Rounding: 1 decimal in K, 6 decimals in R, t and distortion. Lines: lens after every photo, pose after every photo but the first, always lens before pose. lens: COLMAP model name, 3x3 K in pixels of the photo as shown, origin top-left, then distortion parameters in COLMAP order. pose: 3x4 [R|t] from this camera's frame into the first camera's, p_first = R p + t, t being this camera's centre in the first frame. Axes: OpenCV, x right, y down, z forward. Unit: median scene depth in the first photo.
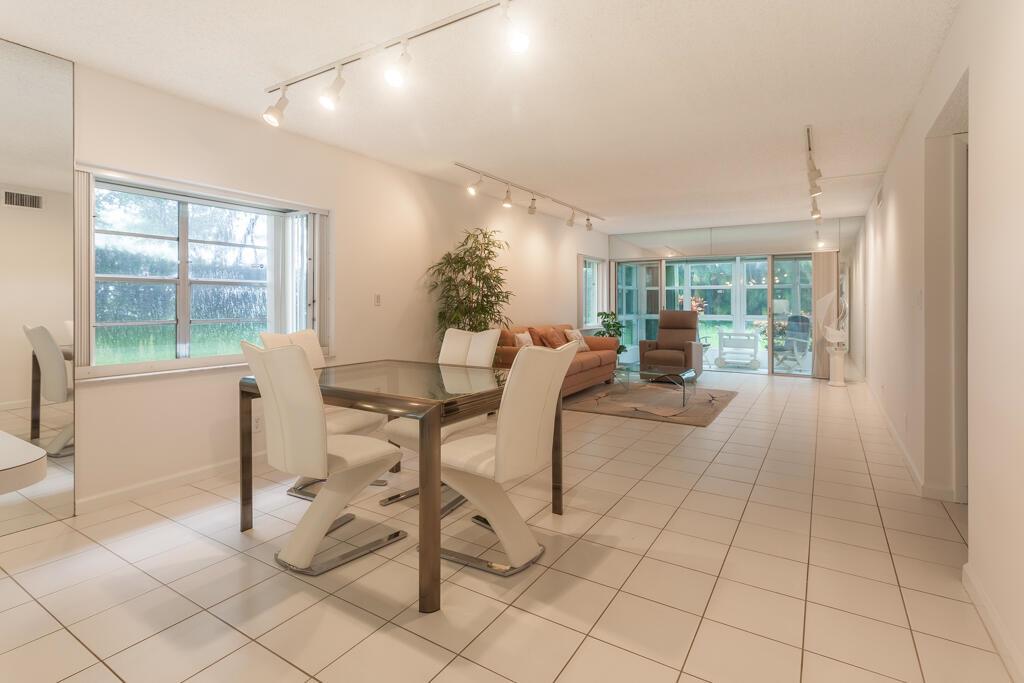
lens RADIAL K [[498.4, 0, 509.9], [0, 498.4, 301.3], [0, 0, 1]] dist [-0.005084, -0.000182]
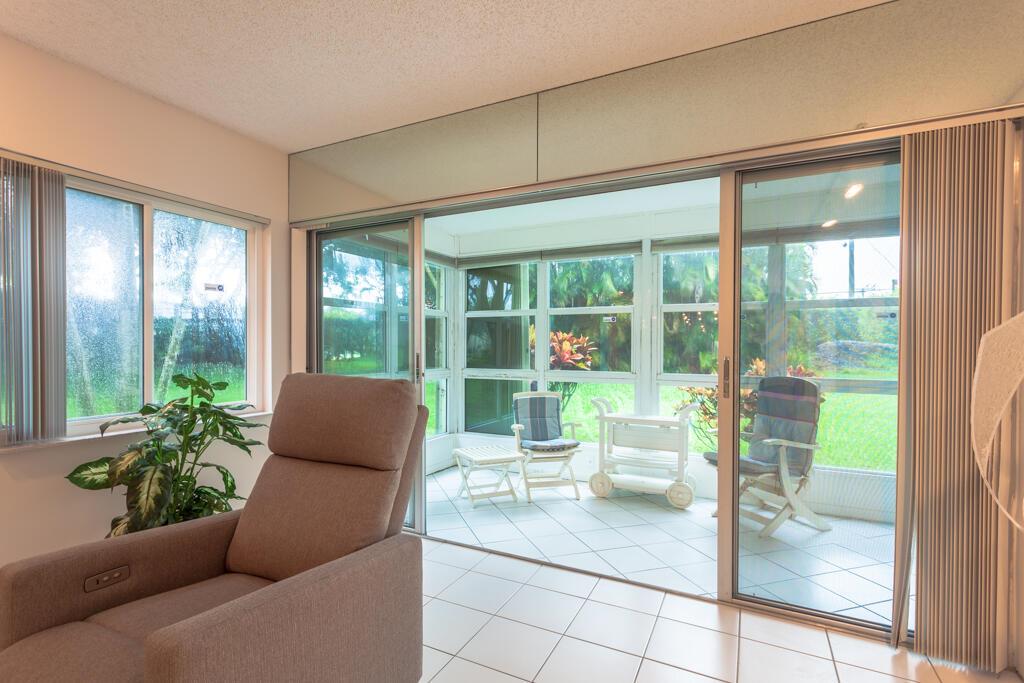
lens RADIAL K [[498.4, 0, 511.7], [0, 498.4, 348.2], [0, 0, 1]] dist [-0.005084, -0.000182]
pose [[0.994058, -0.000945, 0.108850, 0.287532], [0.000783, 0.999999, 0.001528, 0.006228], [-0.108851, -0.001434, 0.994057, 0.564417]]
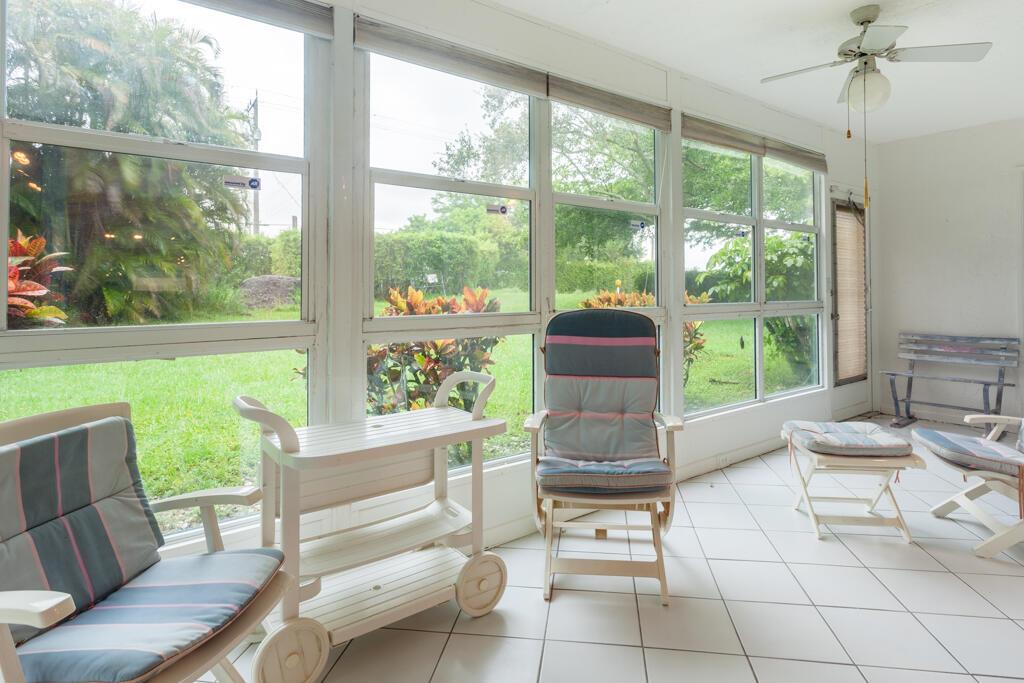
lens RADIAL K [[558.7, 0, 490.9], [0, 558.7, 282.4], [0, 0, 1]] dist [-0.002096, -0.000533]
pose [[0.381647, -0.003241, 0.924303, 0.277358], [0.010747, 0.999942, -0.000931, 0.015391], [-0.924246, 0.010289, 0.381659, 0.854771]]
